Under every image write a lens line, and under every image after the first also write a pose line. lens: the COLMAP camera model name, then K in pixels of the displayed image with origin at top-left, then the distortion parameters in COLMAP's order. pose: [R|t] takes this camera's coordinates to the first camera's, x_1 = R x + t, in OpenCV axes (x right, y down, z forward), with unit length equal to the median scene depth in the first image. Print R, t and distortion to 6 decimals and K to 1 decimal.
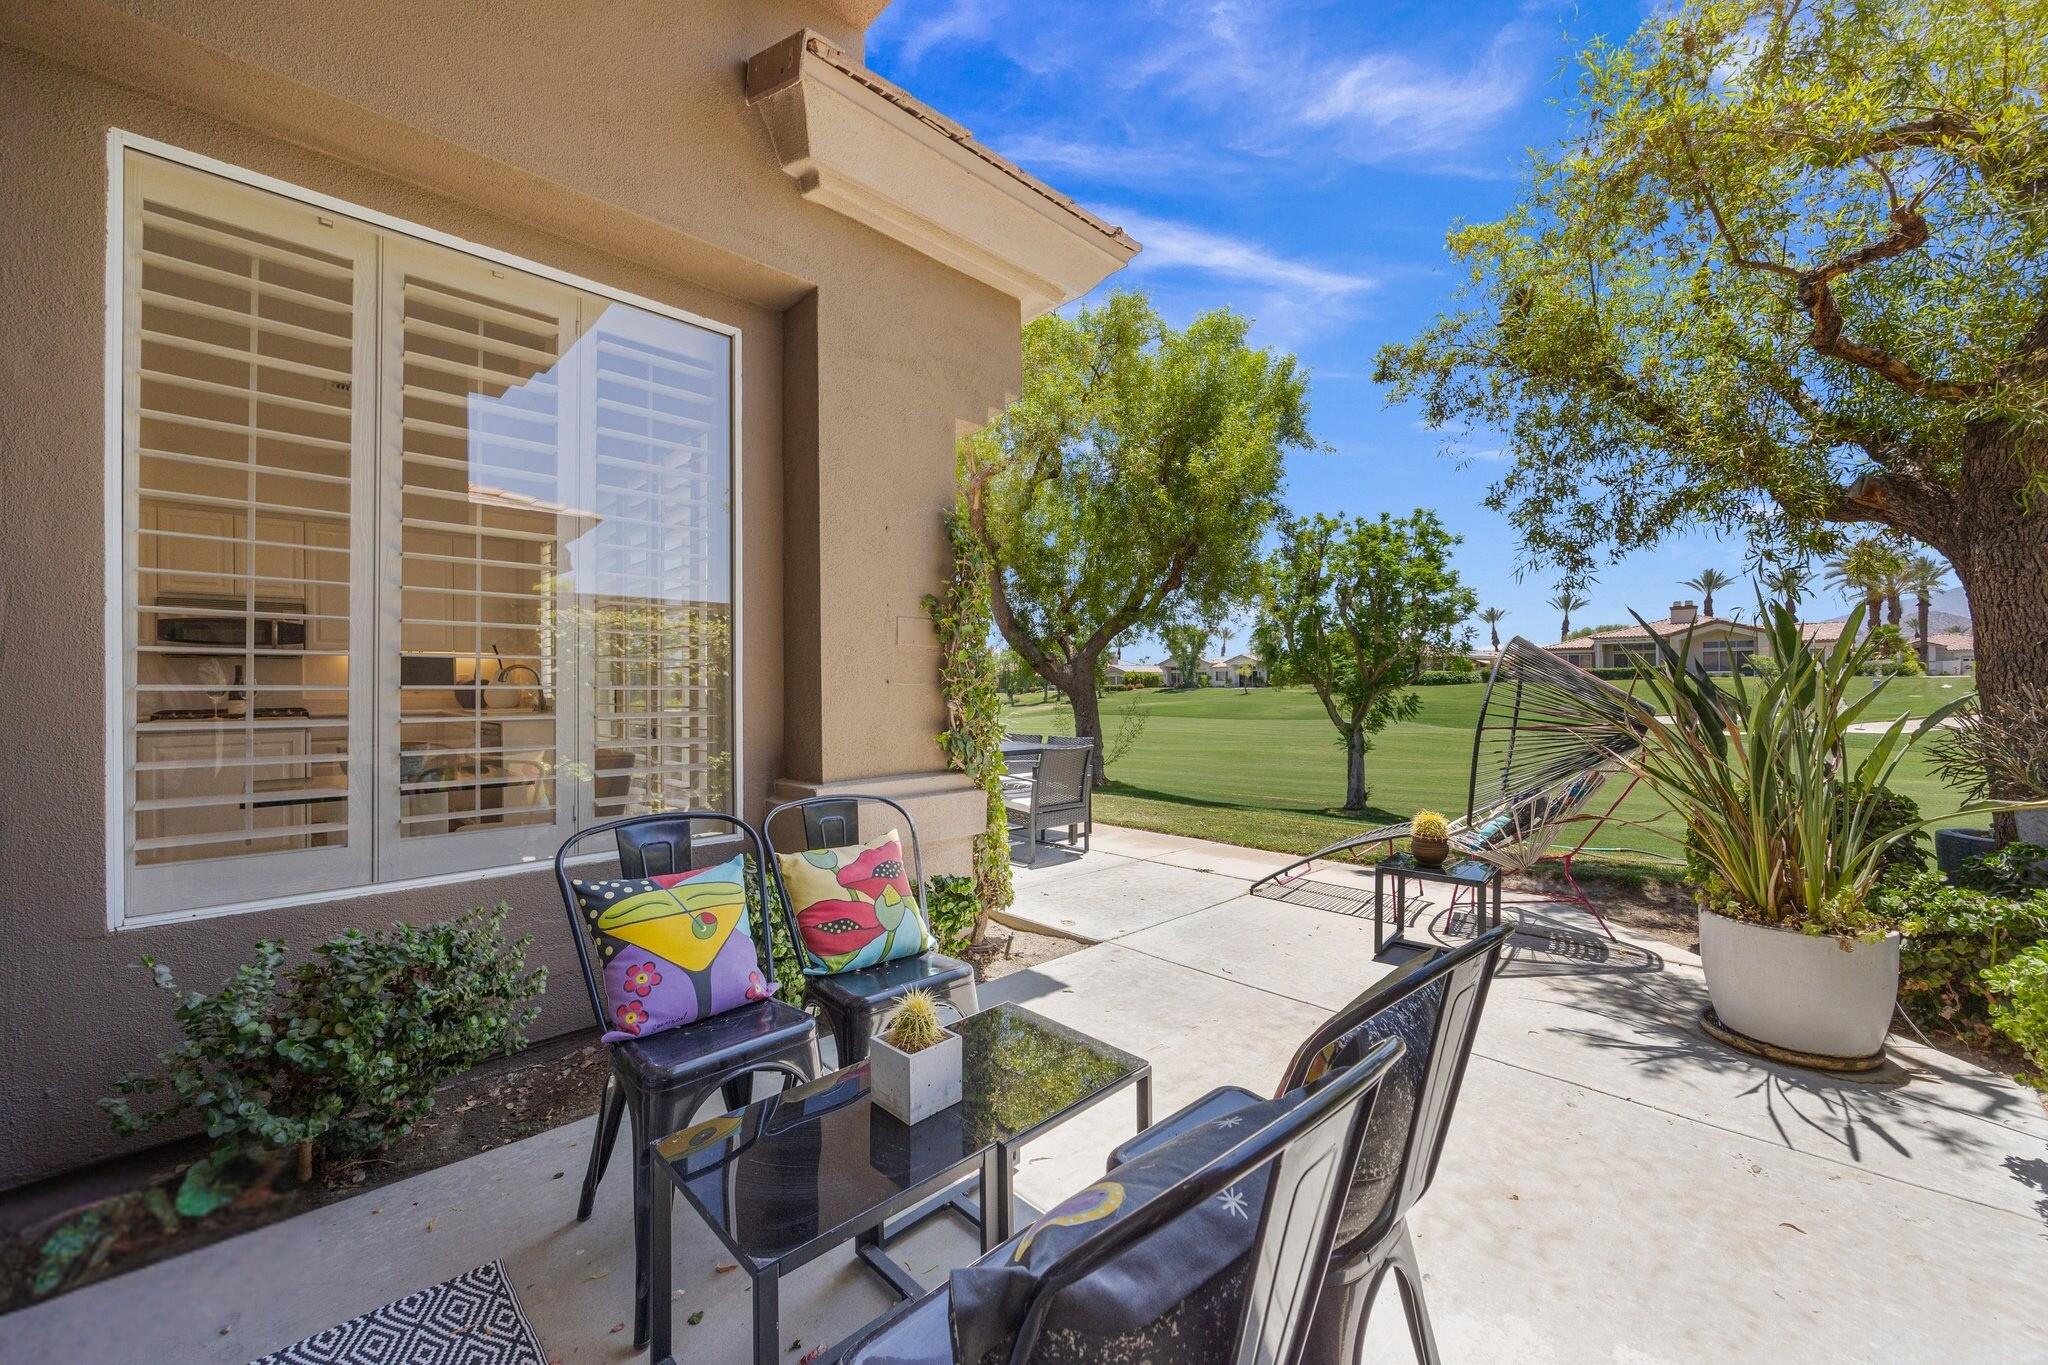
lens RADIAL K [[785.9, 0, 1030.6], [0, 785.9, 680.5], [0, 0, 1]] dist [-0.001702, 0.000094]
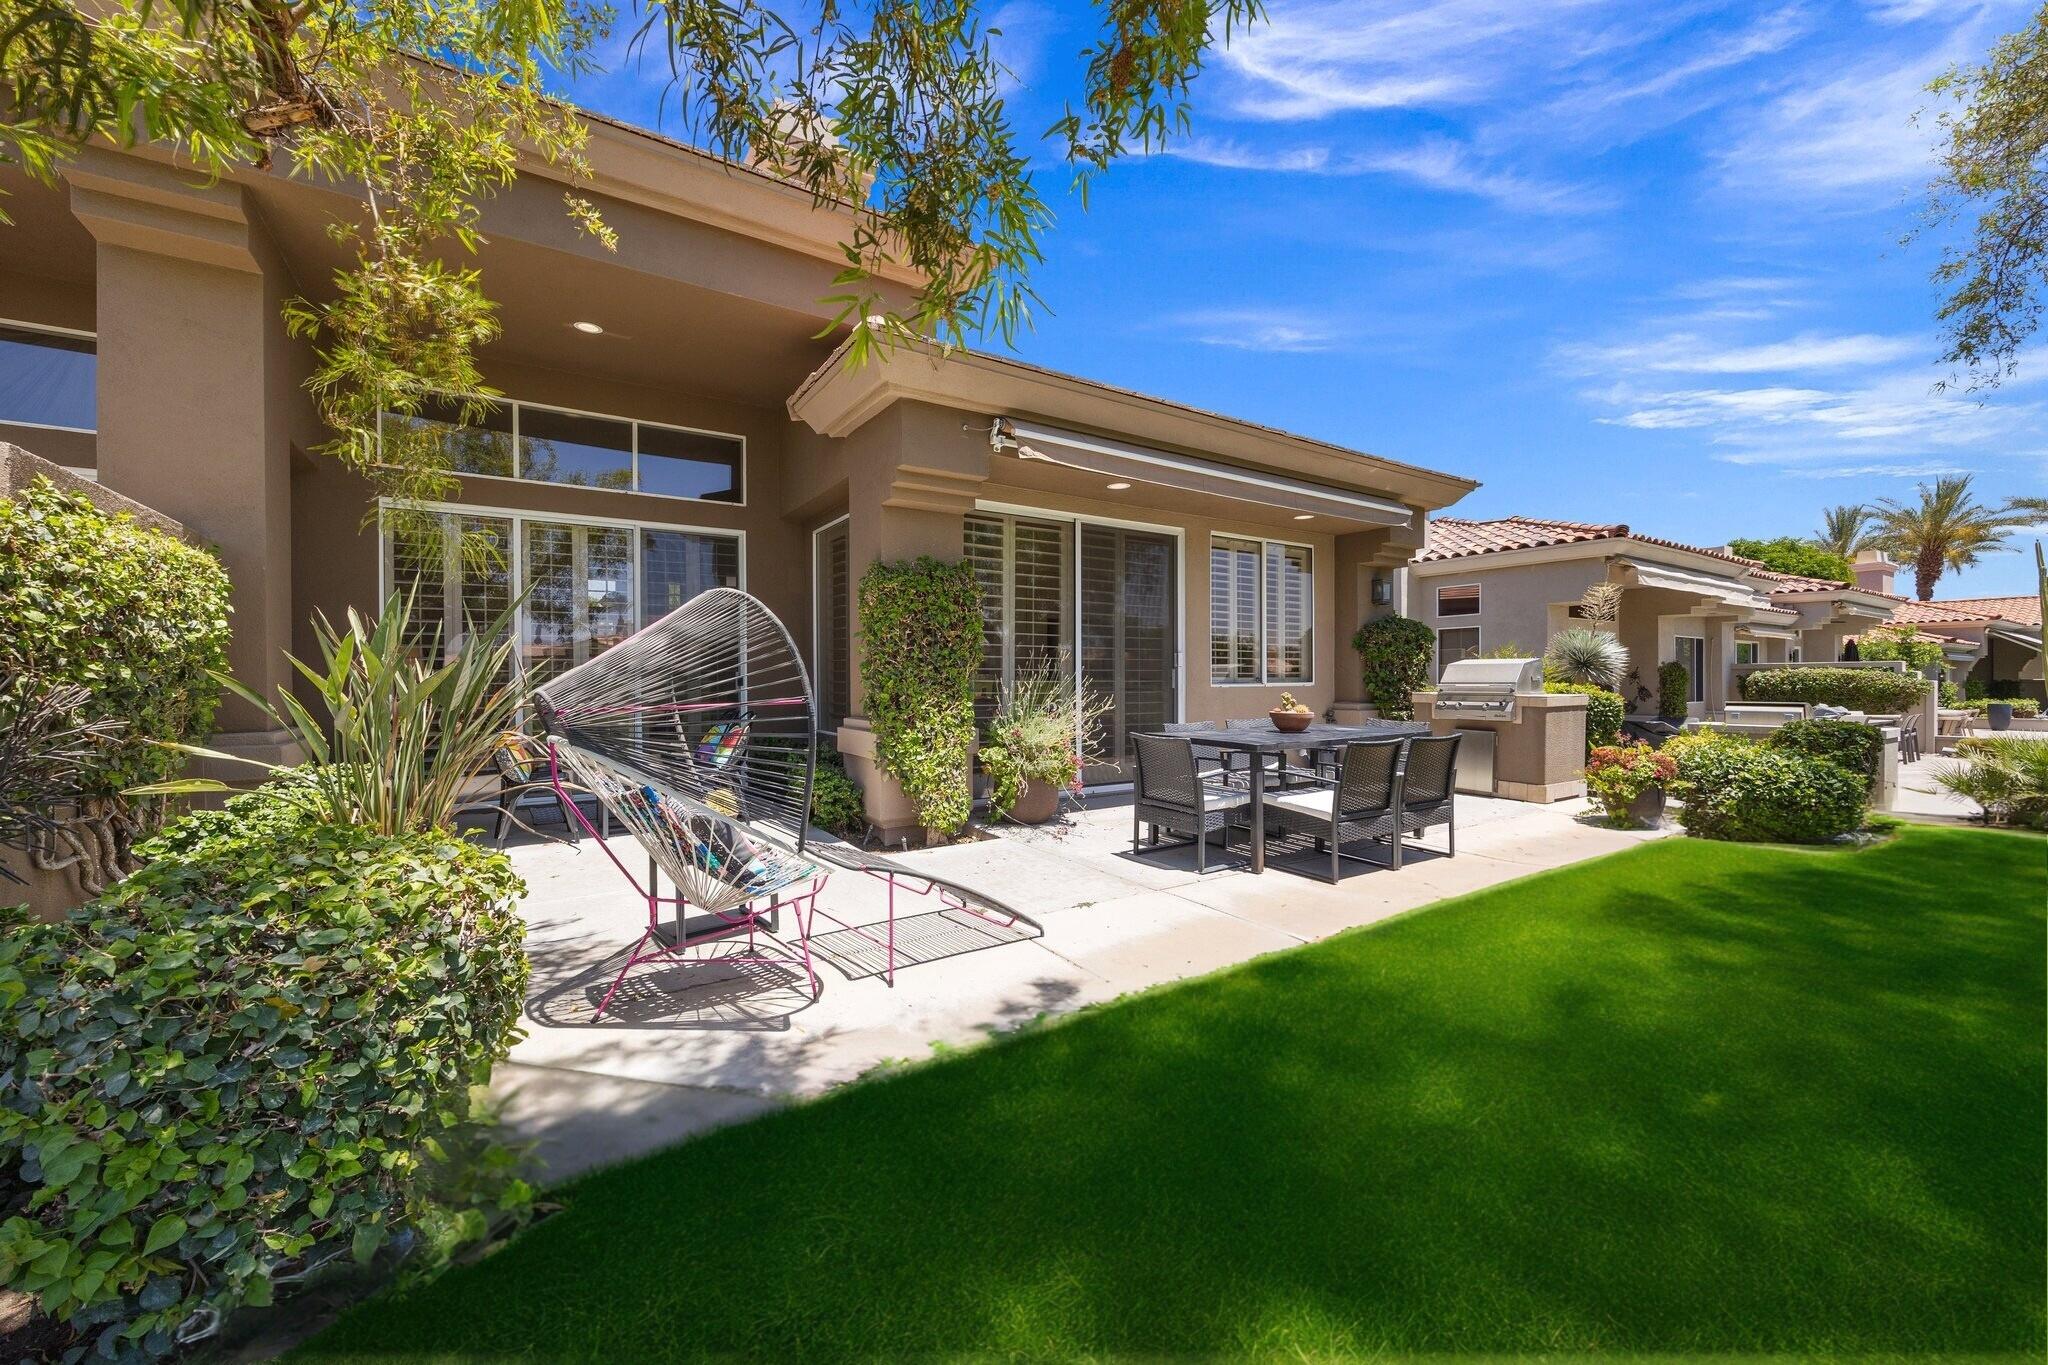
lens RADIAL K [[785.9, 0, 1030.6], [0, 785.9, 680.5], [0, 0, 1]] dist [-0.001702, 0.000094]
pose [[-0.200815, 0.009563, -0.979582, 0.257933], [0.011148, 0.999910, 0.007476, 0.004419], [0.979566, -0.009419, -0.200904, 0.290520]]
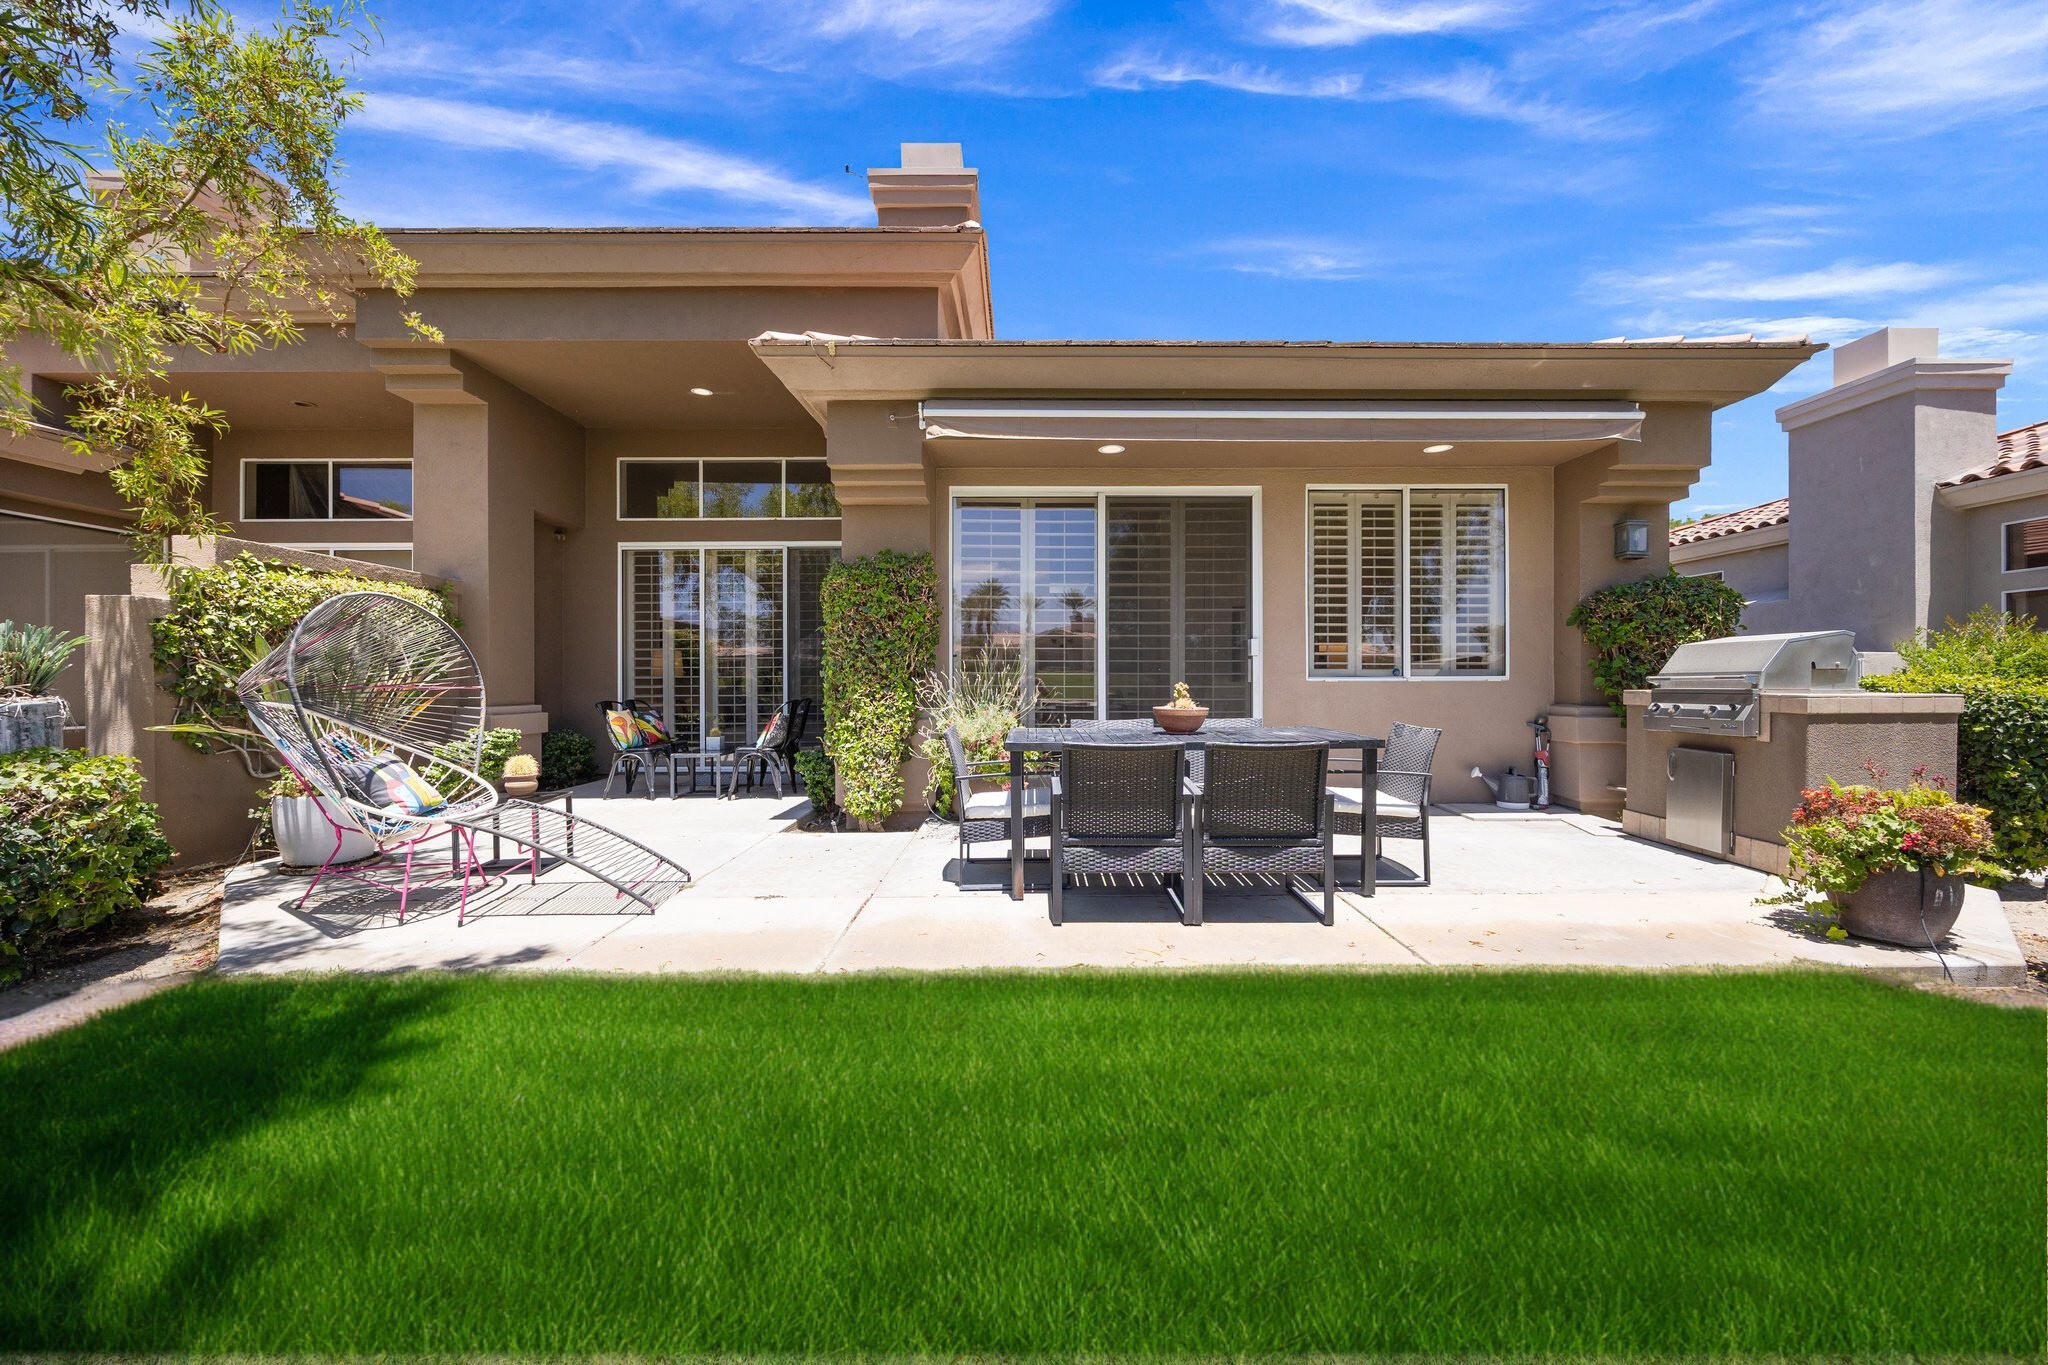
lens RADIAL K [[785.9, 0, 1030.6], [0, 785.9, 680.5], [0, 0, 1]] dist [-0.001702, 0.000094]
pose [[-0.704789, 0.005756, -0.709393, 0.150844], [0.011134, 0.999934, -0.002948, 0.011234], [0.709329, -0.009976, -0.704807, 0.445456]]
